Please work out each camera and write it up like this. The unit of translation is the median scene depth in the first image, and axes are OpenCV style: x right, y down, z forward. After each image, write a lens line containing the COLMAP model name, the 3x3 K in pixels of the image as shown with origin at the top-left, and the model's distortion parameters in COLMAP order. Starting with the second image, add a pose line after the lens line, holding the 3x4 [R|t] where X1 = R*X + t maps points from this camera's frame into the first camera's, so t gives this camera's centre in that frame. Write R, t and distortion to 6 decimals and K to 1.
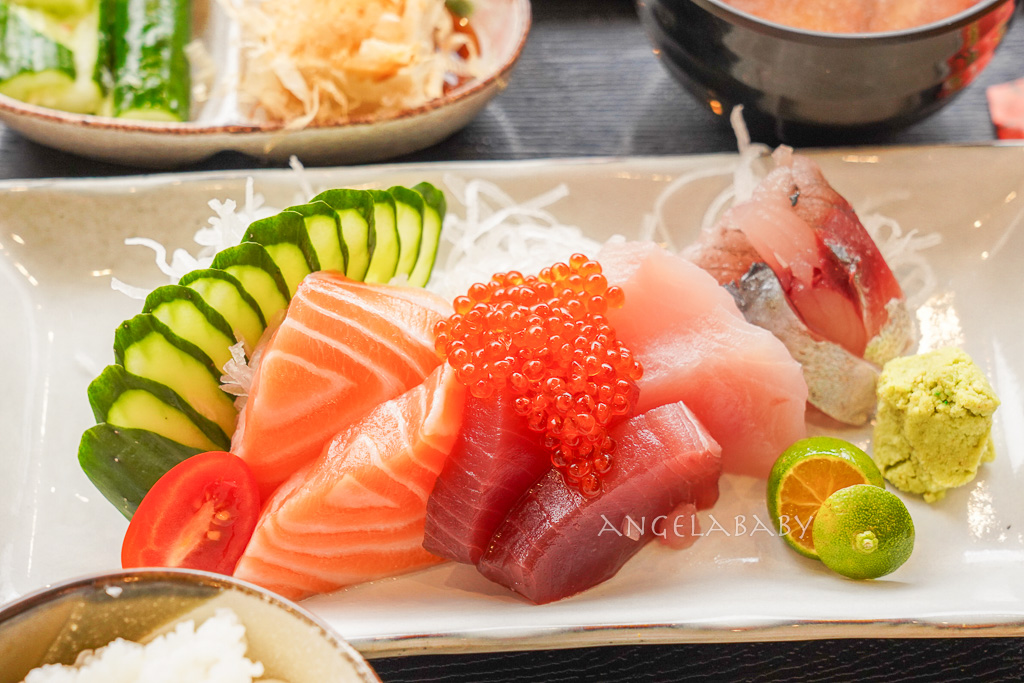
lens RADIAL K [[2268.2, 0, 513.4], [0, 2268.2, 341.8], [0, 0, 1]] dist [0.063999, 0.000000]
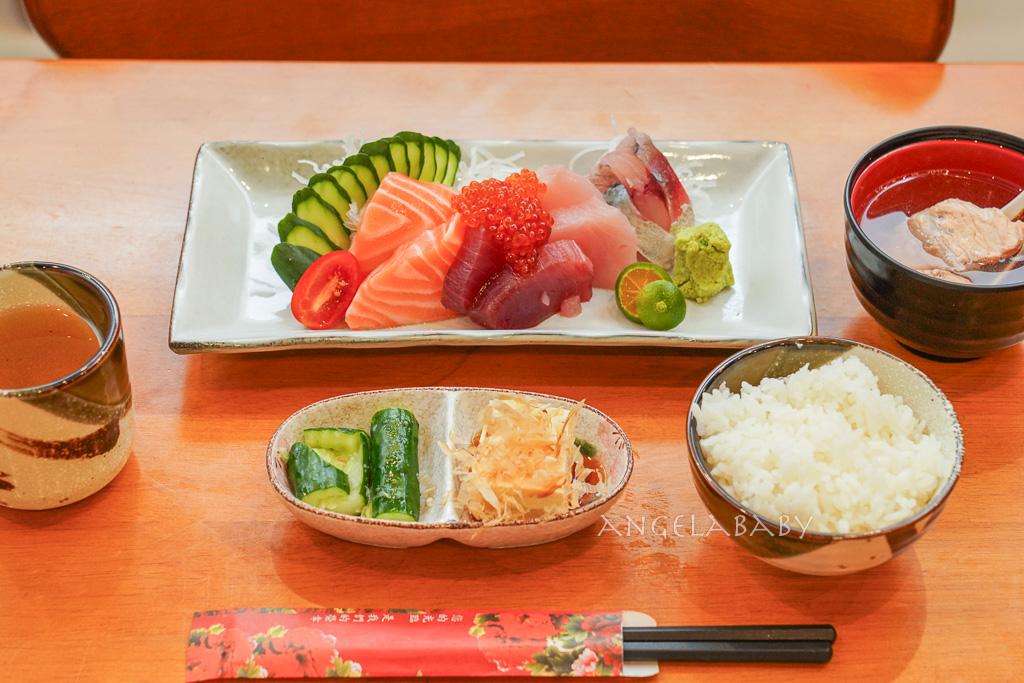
lens RADIAL K [[2227.8, 0, 511.5], [0, 2227.8, 341.3], [0, 0, 1]] dist [-0.102586, 0.000000]
pose [[0.999116, 0.037541, -0.018942, 0.060032], [-0.040008, 0.987349, -0.153431, 0.417349], [0.012942, 0.154053, 0.987978, -0.924905]]
